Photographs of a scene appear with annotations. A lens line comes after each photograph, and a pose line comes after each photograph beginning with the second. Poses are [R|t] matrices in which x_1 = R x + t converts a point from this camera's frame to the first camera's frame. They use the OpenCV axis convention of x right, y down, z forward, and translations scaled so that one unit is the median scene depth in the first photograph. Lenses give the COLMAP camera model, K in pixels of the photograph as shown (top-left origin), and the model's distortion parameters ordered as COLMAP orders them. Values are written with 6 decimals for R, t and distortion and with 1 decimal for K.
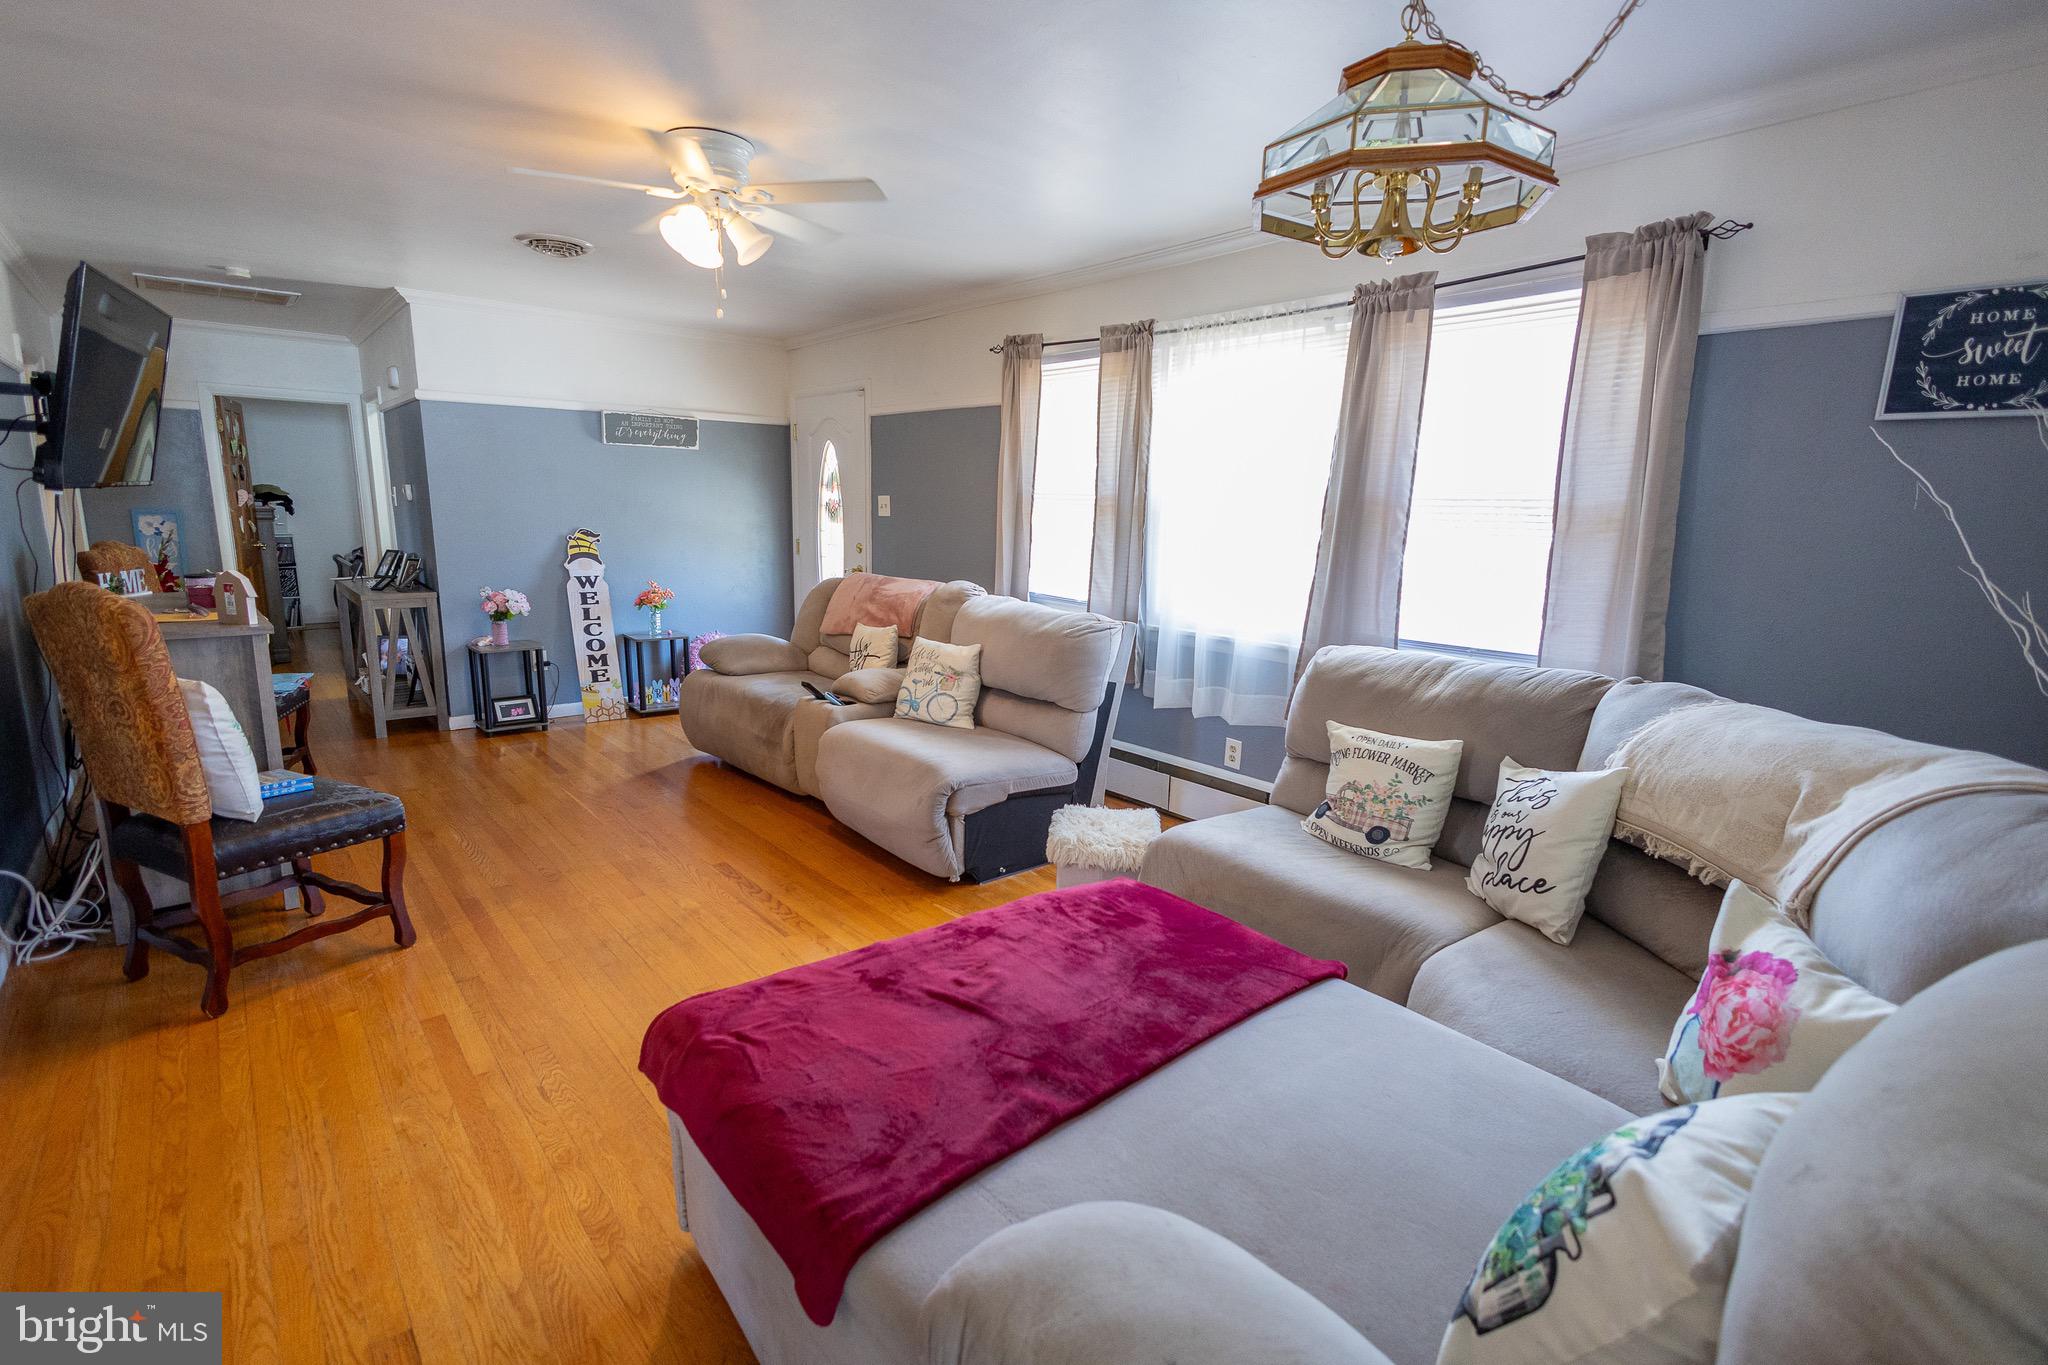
lens RADIAL K [[952.4, 0, 1021.0], [0, 952.4, 693.1], [0, 0, 1]] dist [0.011396, -0.001064]
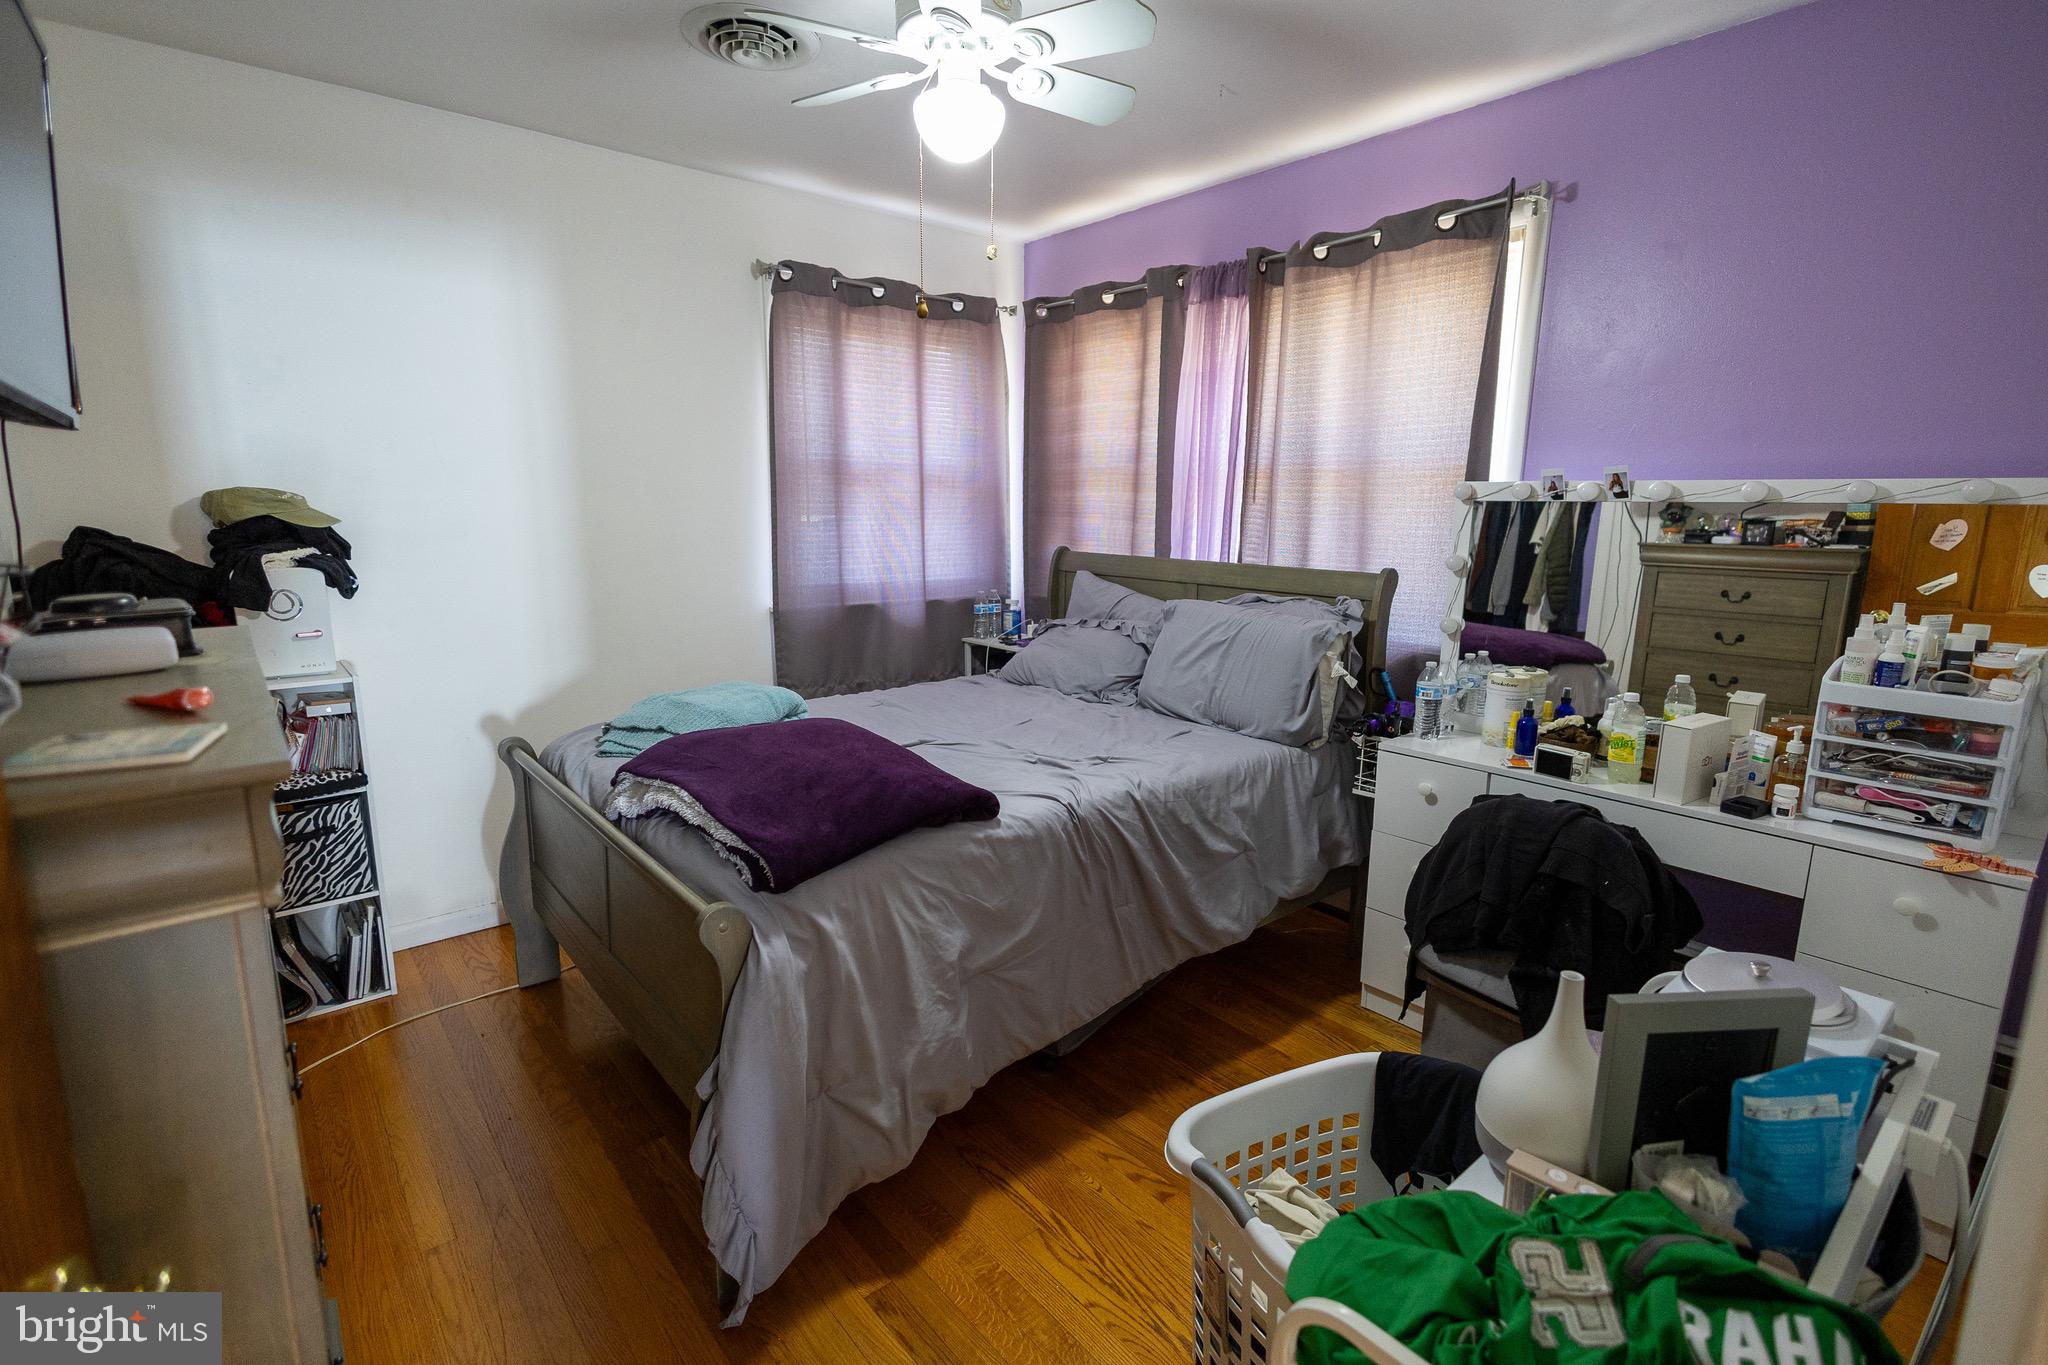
lens RADIAL K [[952.4, 0, 1025.5], [0, 952.4, 684.8], [0, 0, 1]] dist [0.011396, -0.001064]
pose [[0.999882, -0.015359, 0.000507, -0.762630], [0.015359, 0.999882, -0.000213, -0.211769], [-0.000503, 0.000221, 1.000000, 0.975899]]
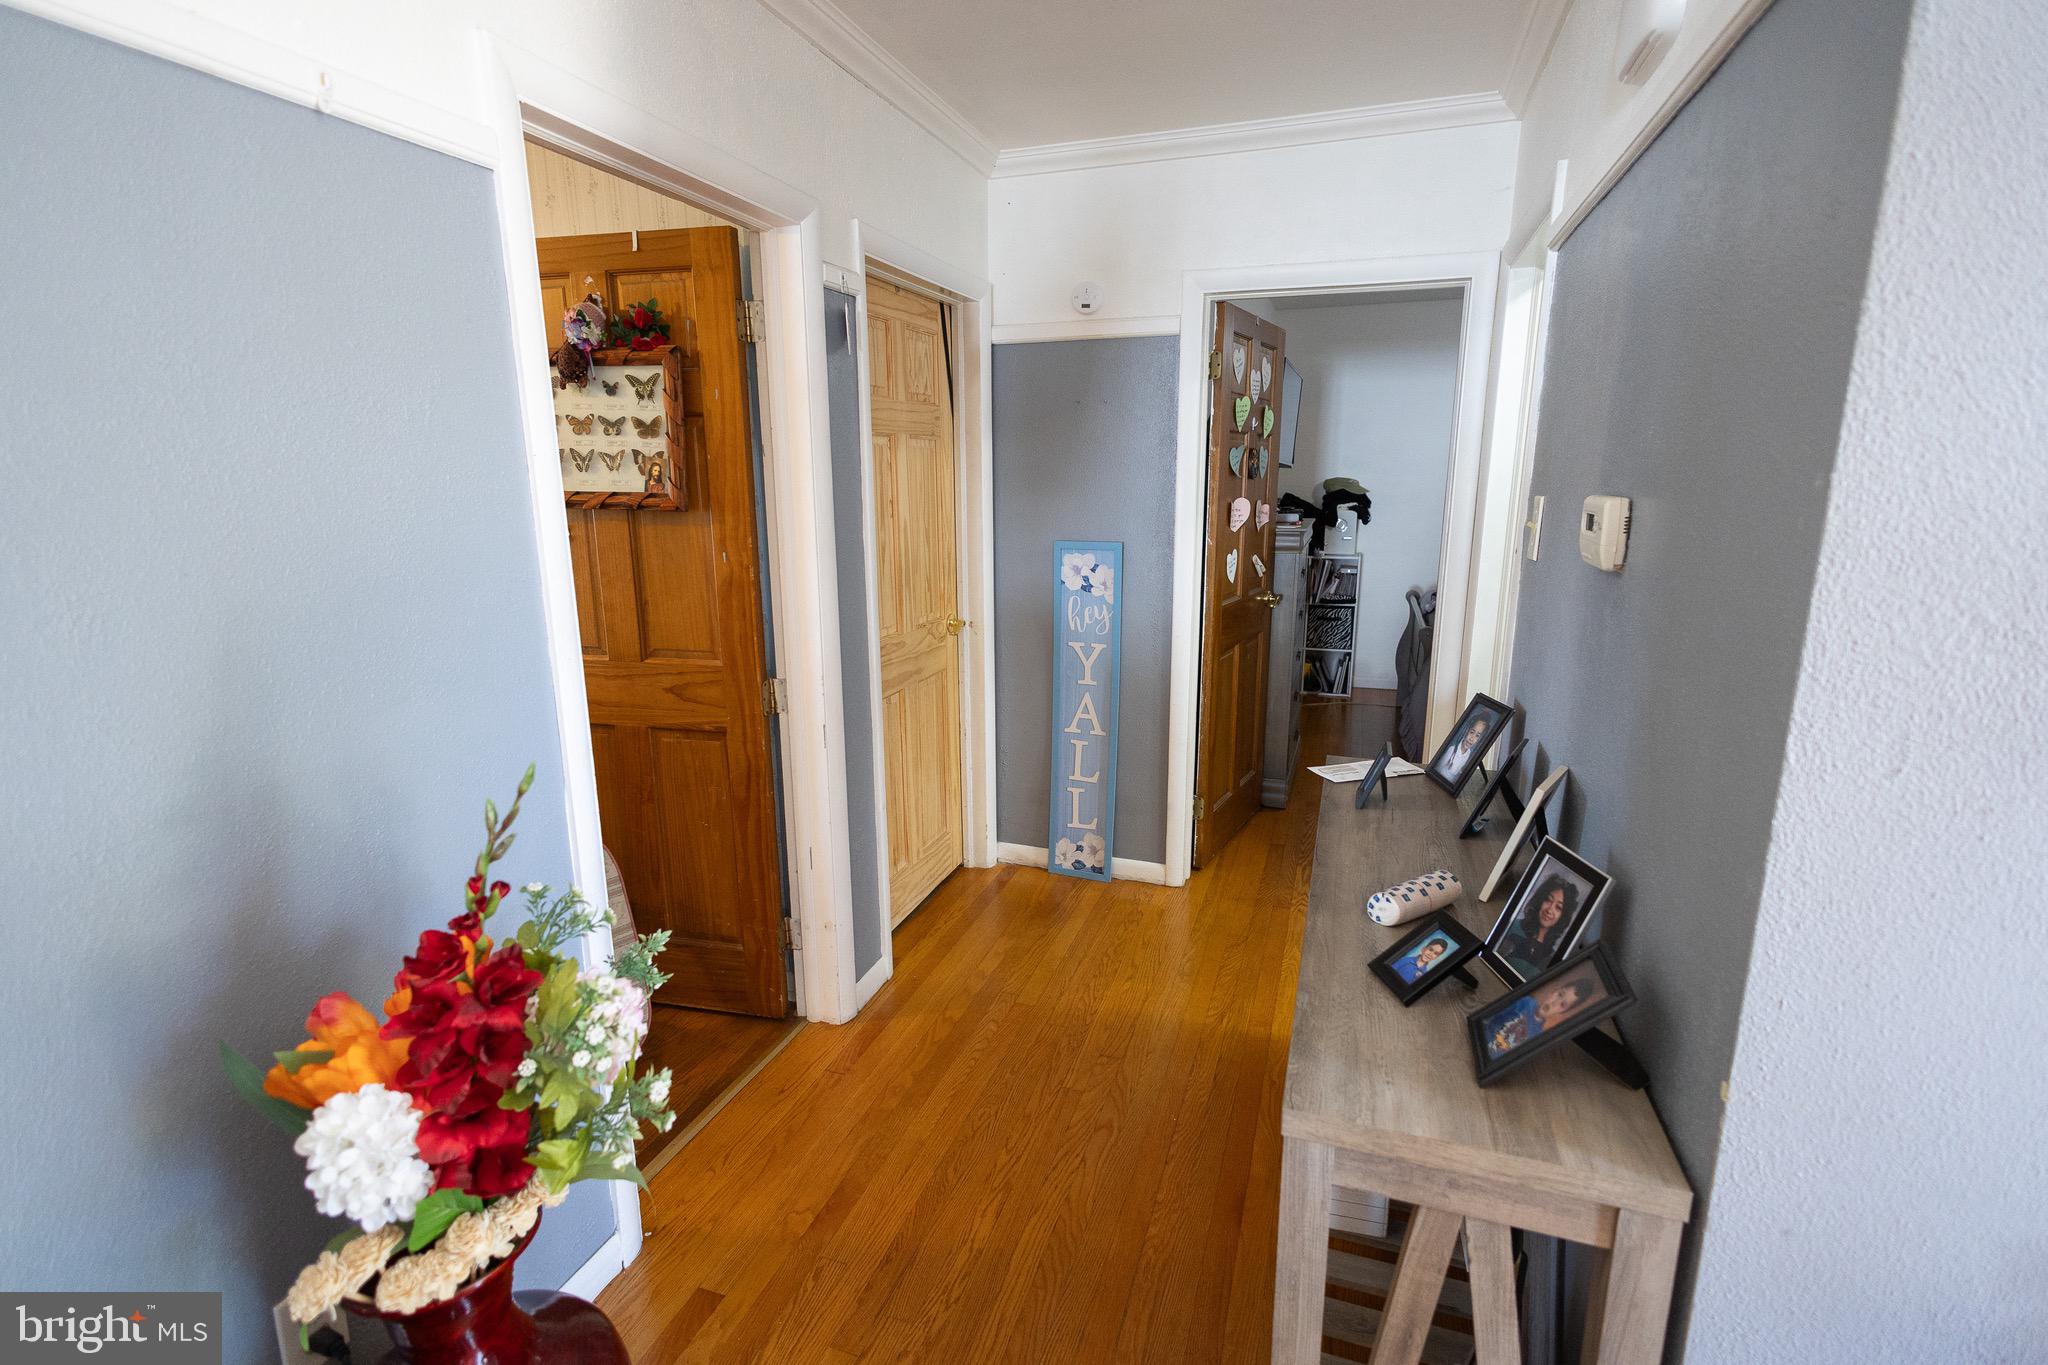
lens RADIAL K [[952.4, 0, 1028.3], [0, 952.4, 675.8], [0, 0, 1]] dist [0.011396, -0.001064]
pose [[0.513706, 0.158043, -0.843284, -0.430467], [-0.152726, 0.984034, 0.091385, -0.146998], [0.844263, 0.081846, 0.529642, 0.641974]]
